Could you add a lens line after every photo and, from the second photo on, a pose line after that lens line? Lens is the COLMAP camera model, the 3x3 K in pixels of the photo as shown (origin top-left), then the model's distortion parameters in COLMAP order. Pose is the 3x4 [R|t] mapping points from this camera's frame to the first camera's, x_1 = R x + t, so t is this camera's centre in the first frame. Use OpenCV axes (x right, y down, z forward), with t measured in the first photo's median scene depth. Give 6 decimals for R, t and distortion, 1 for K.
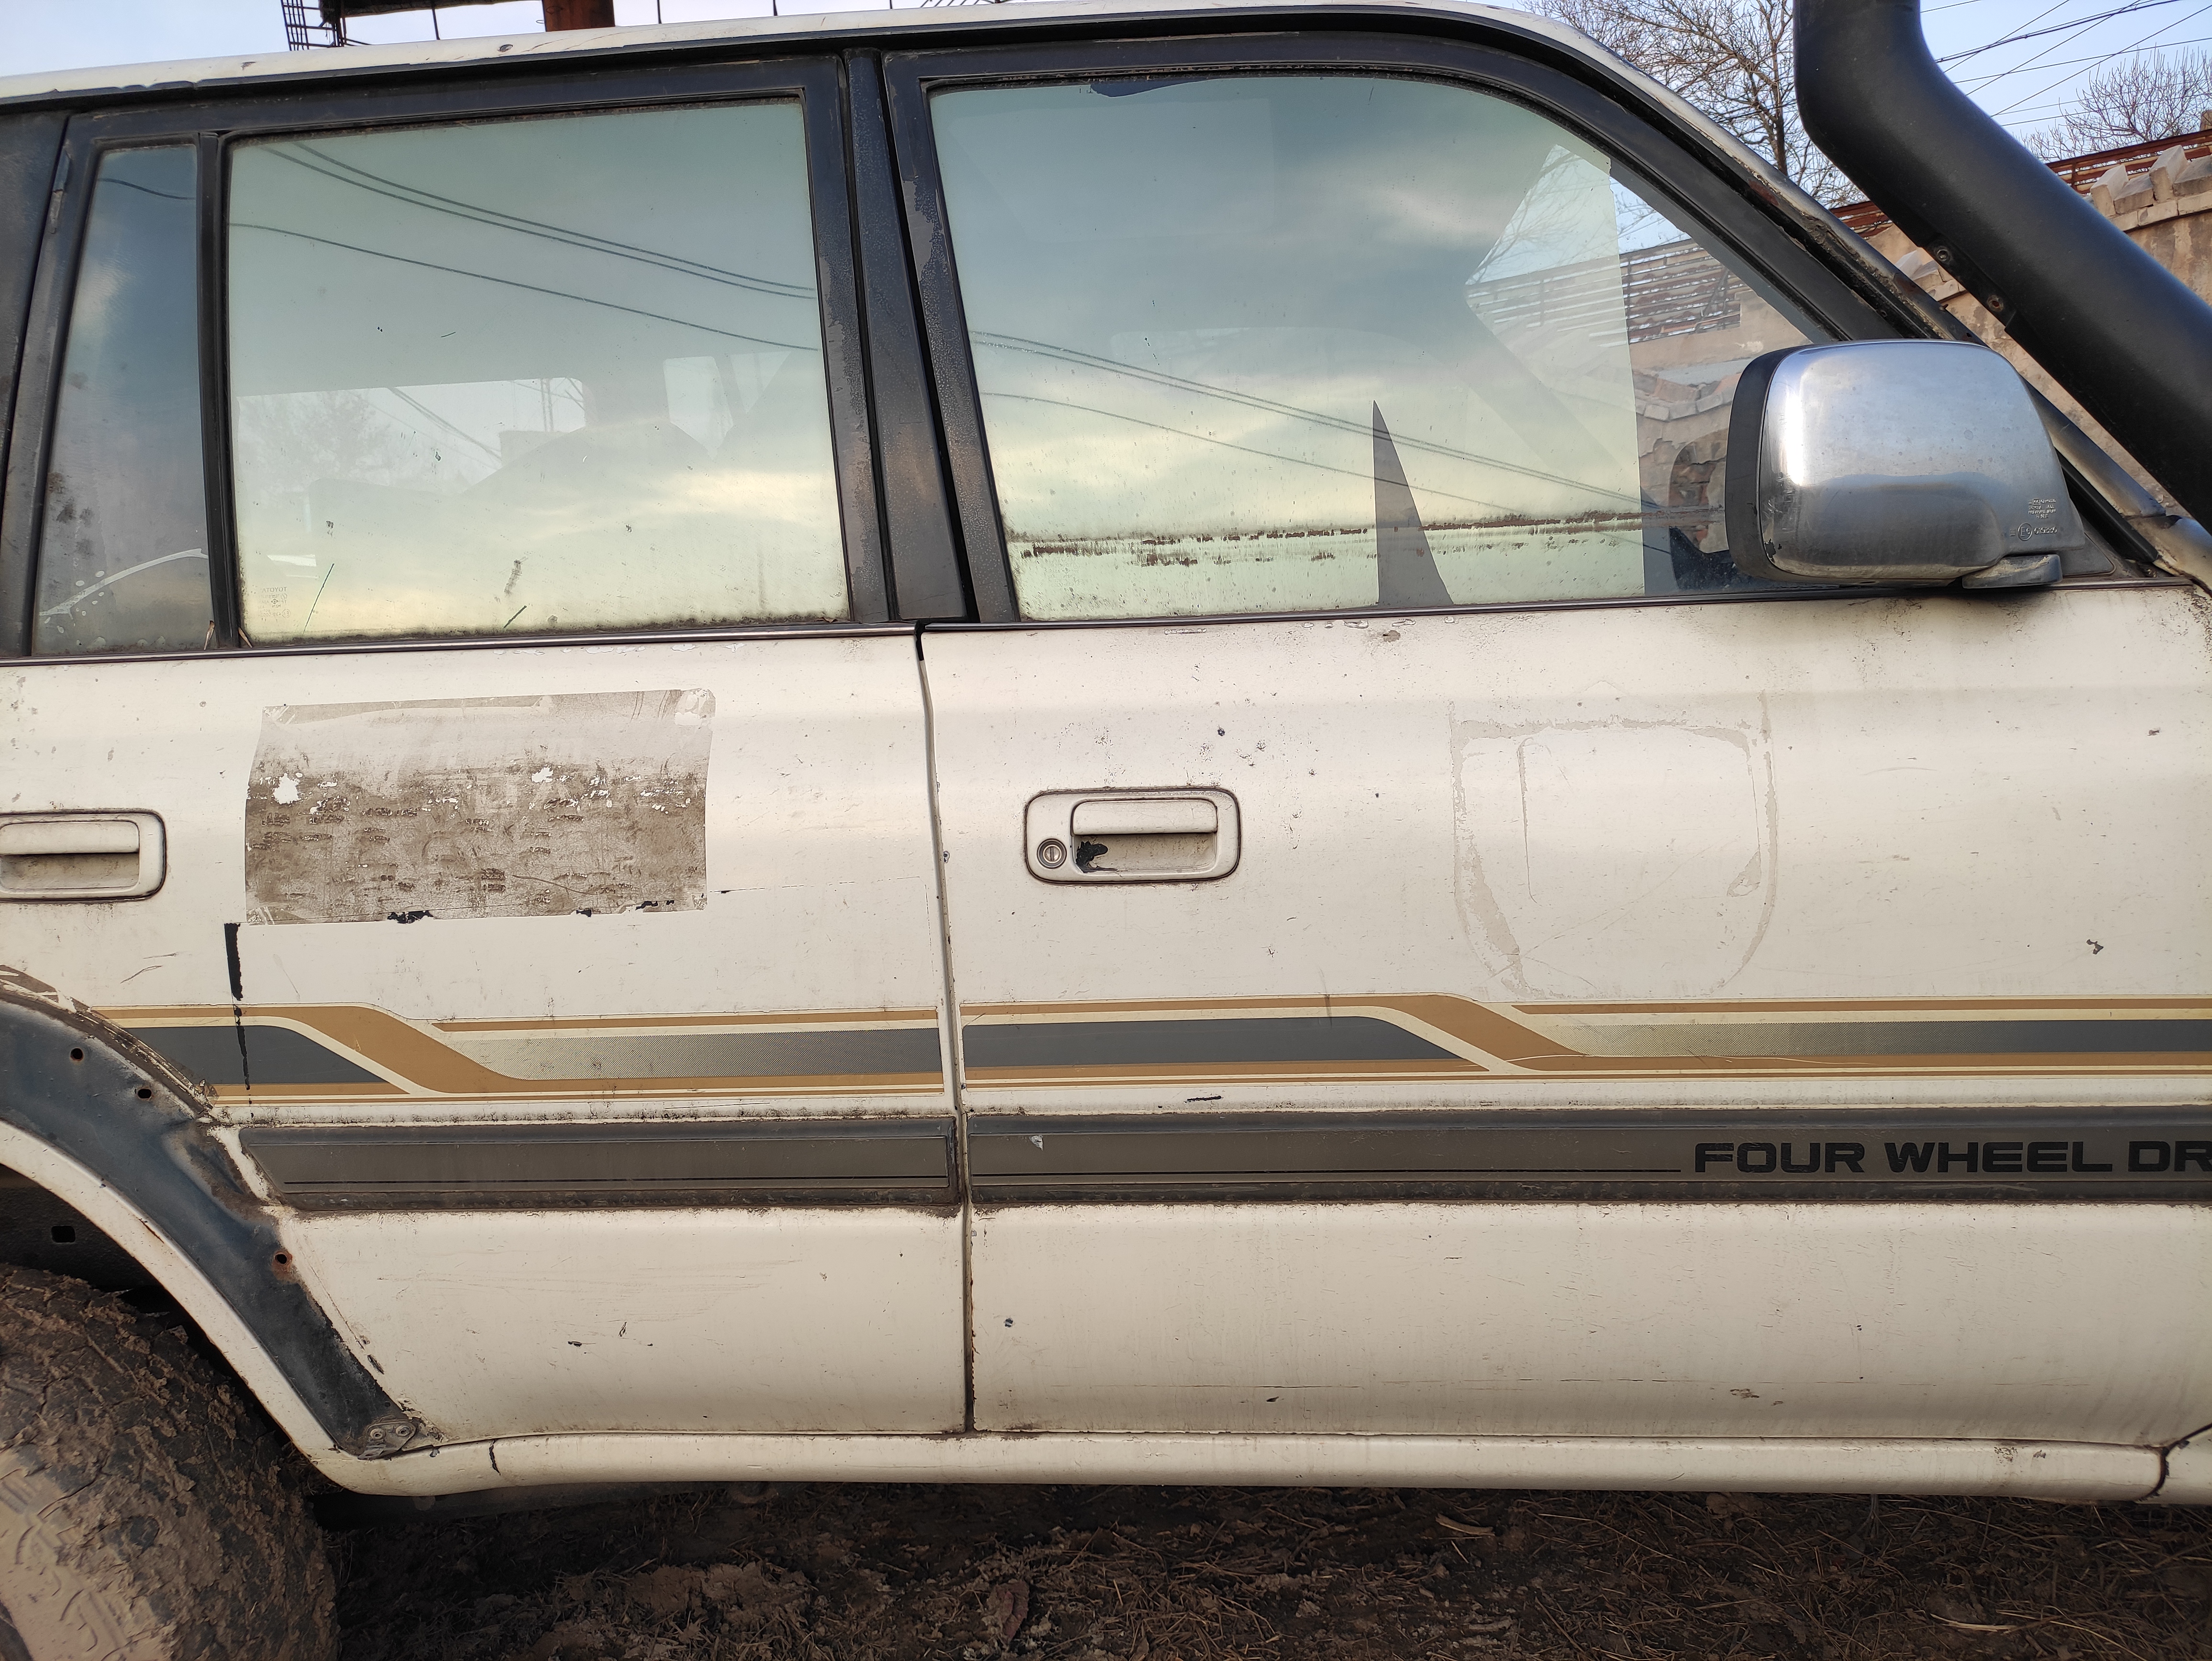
lens RADIAL K [[1638.1, 0, 1106.0], [0, 1638.1, 830.5], [0, 0, 1]] dist [0.060669, -0.057494]
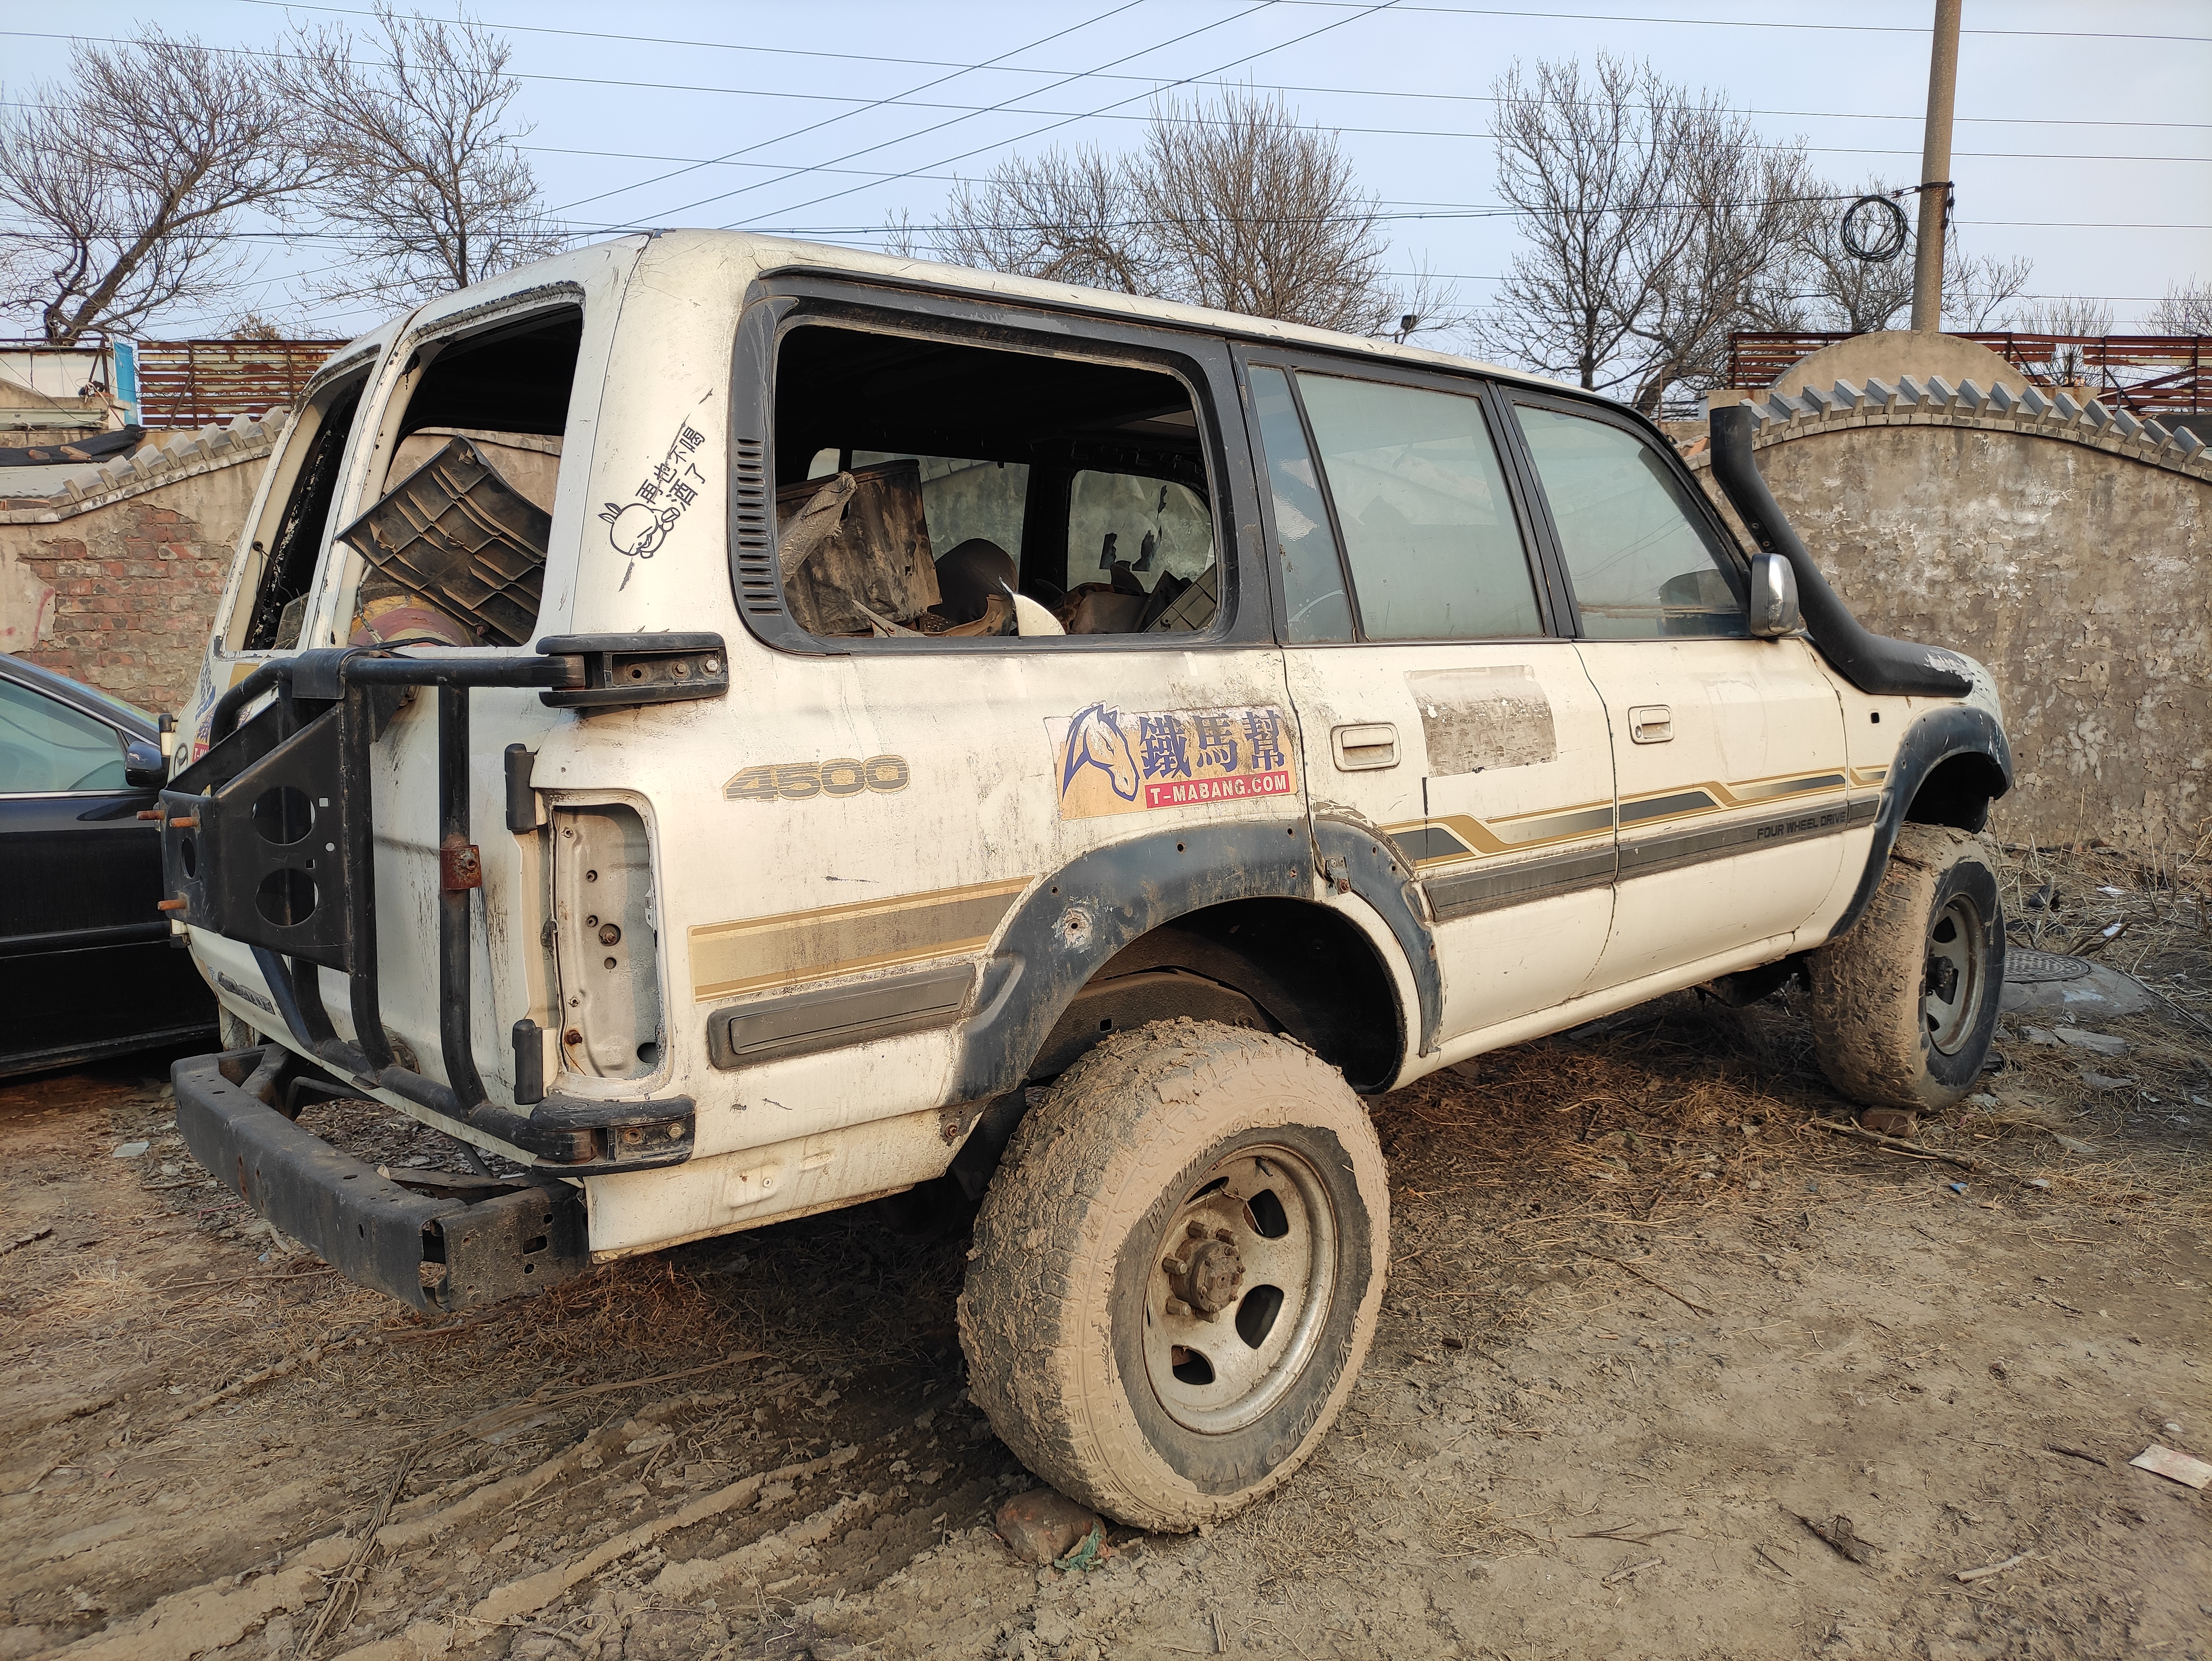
lens RADIAL K [[1635.2, 0, 1096.4], [0, 1635.2, 829.7], [0, 0, 1]] dist [0.067967, -0.078454]
pose [[0.648856, -0.055393, 0.758893, -2.314302], [0.092770, 0.995665, -0.006643, 0.096143], [-0.755235, 0.074712, 0.651182, 0.011343]]
